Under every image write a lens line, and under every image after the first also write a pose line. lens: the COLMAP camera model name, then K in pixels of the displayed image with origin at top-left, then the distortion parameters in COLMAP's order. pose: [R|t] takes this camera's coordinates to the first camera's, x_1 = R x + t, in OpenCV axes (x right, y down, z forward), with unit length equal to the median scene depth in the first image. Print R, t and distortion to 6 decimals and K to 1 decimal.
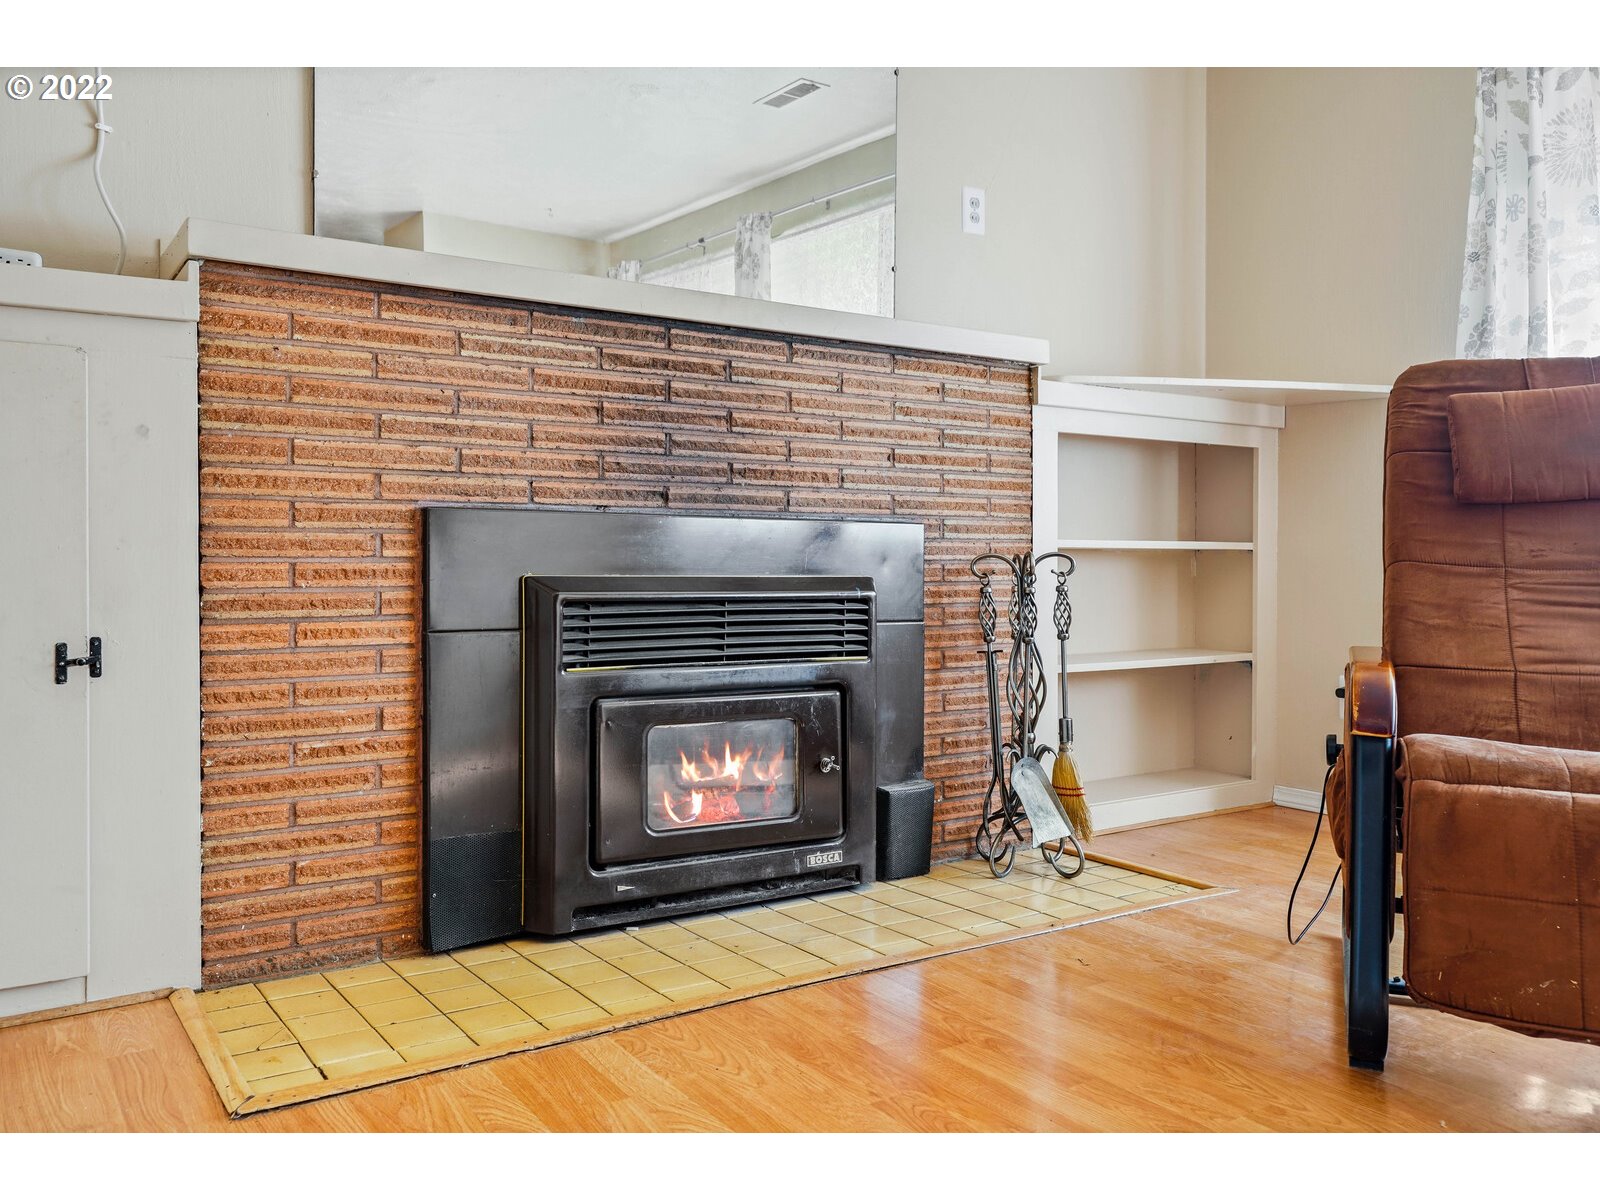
lens RADIAL K [[1252.0, 0, 799.7], [0, 1252.0, 587.1], [0, 0, 1]] dist [0.003827, -0.000261]
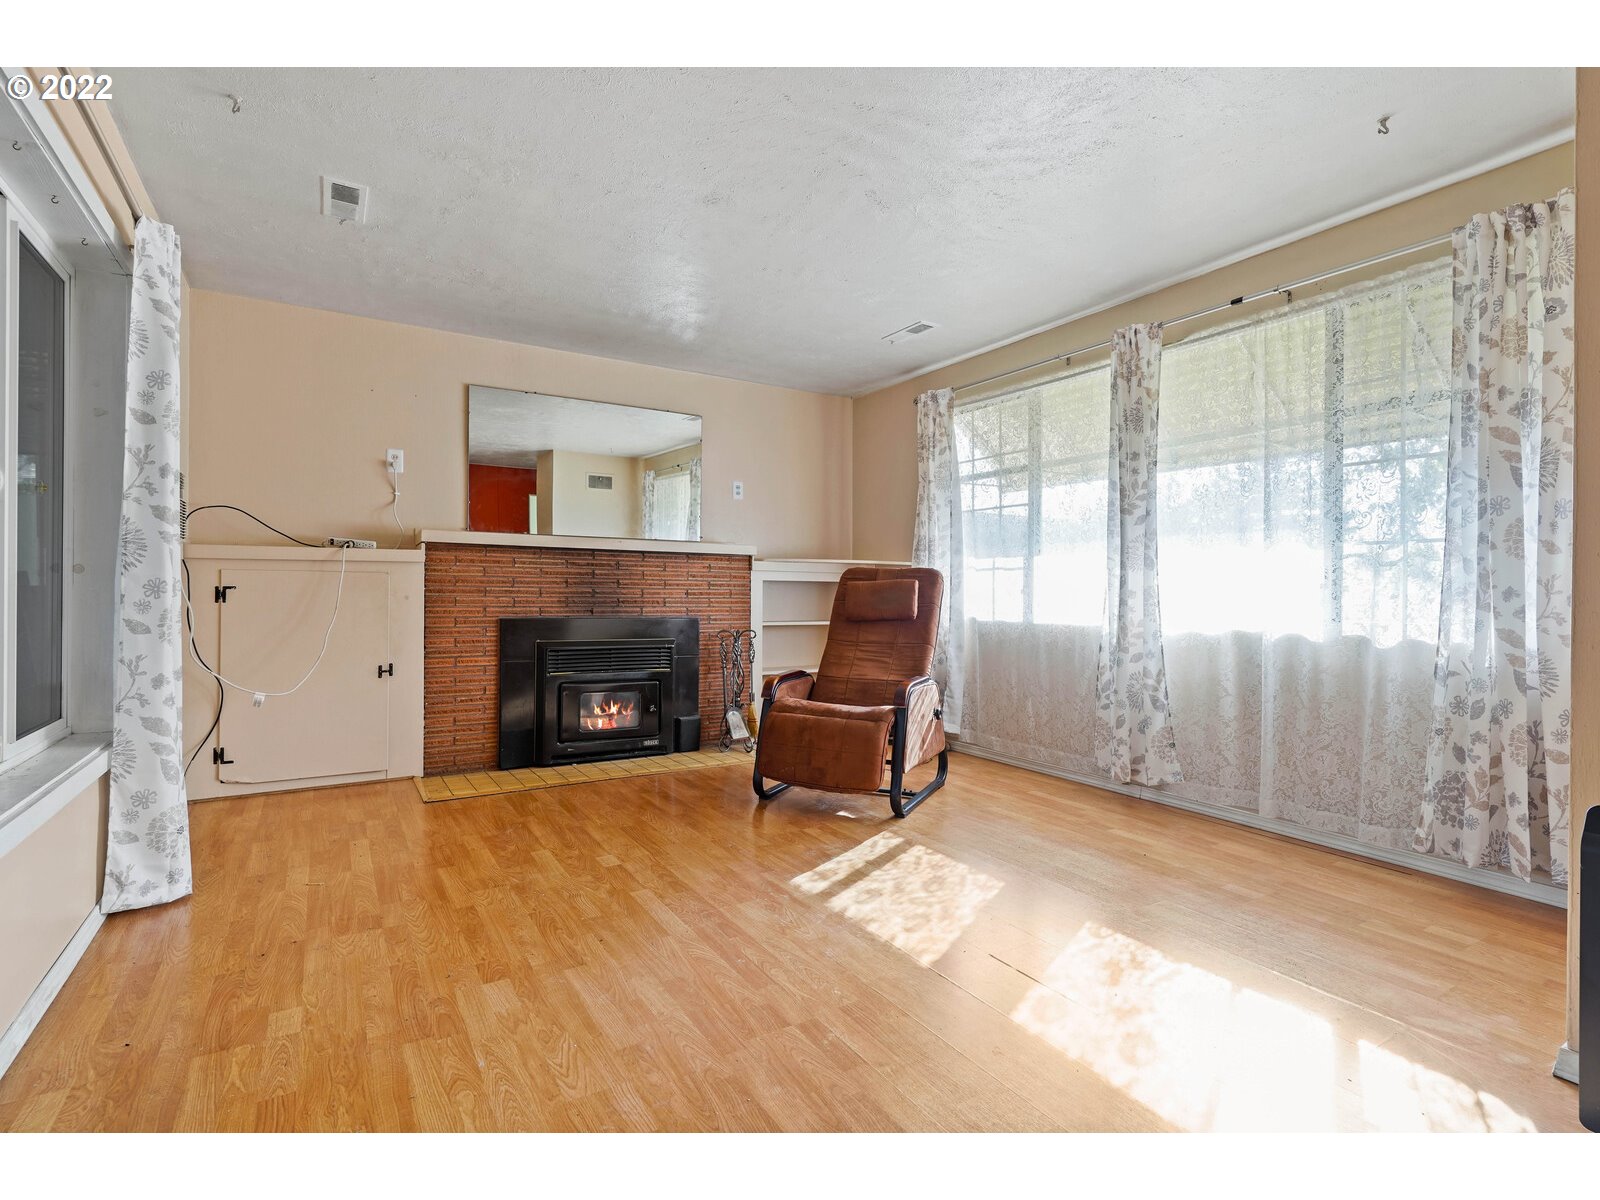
lens RADIAL K [[777.4, 0, 800.0], [0, 777.4, 600.0], [0, 0, 1]] dist [-0.000502, -0.000290]
pose [[0.998992, 0.005475, -0.044561, 0.457455], [-0.006081, 0.999891, -0.013482, -0.081840], [0.044482, 0.013740, 0.998916, -0.753900]]
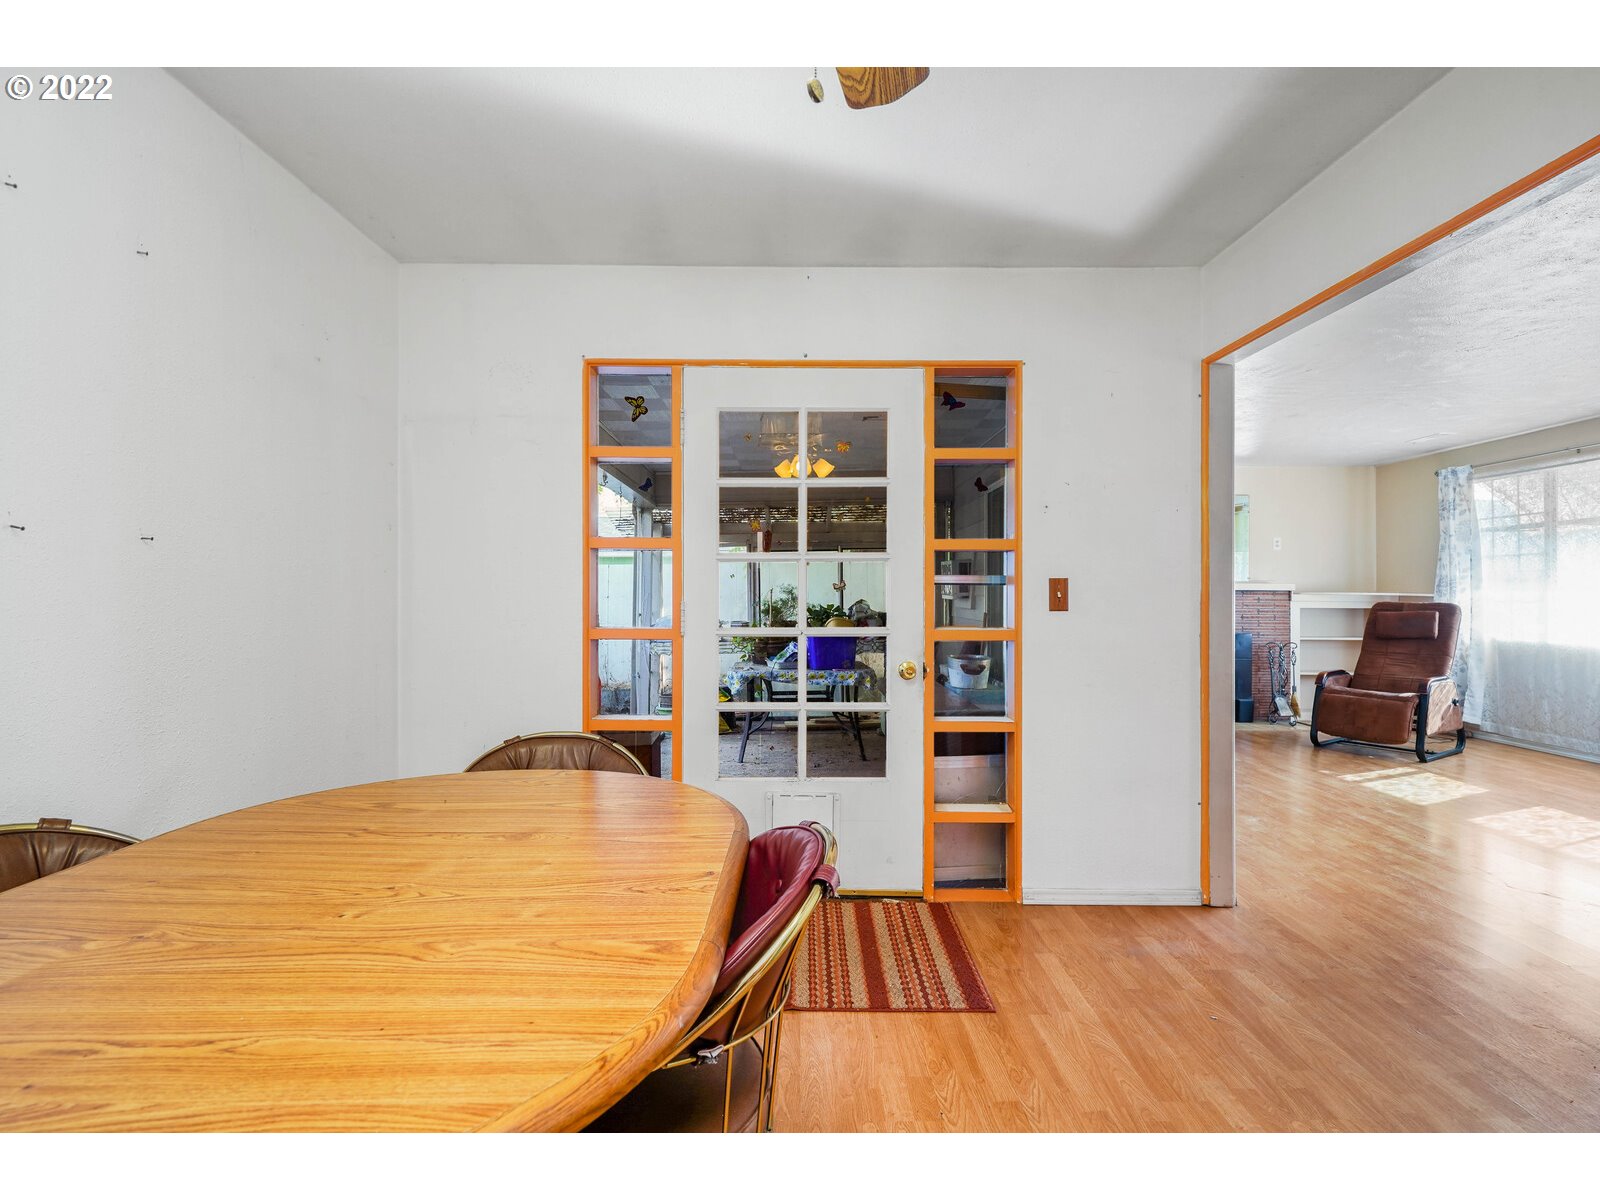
lens RADIAL K [[777.4, 0, 800.0], [0, 777.4, 600.0], [0, 0, 1]] dist [-0.000502, -0.000290]
pose [[0.828463, 0.000880, -0.560042, 0.346049], [-0.011925, 0.999800, -0.016069, -0.120995], [0.559916, 0.019991, 0.828308, -2.175407]]
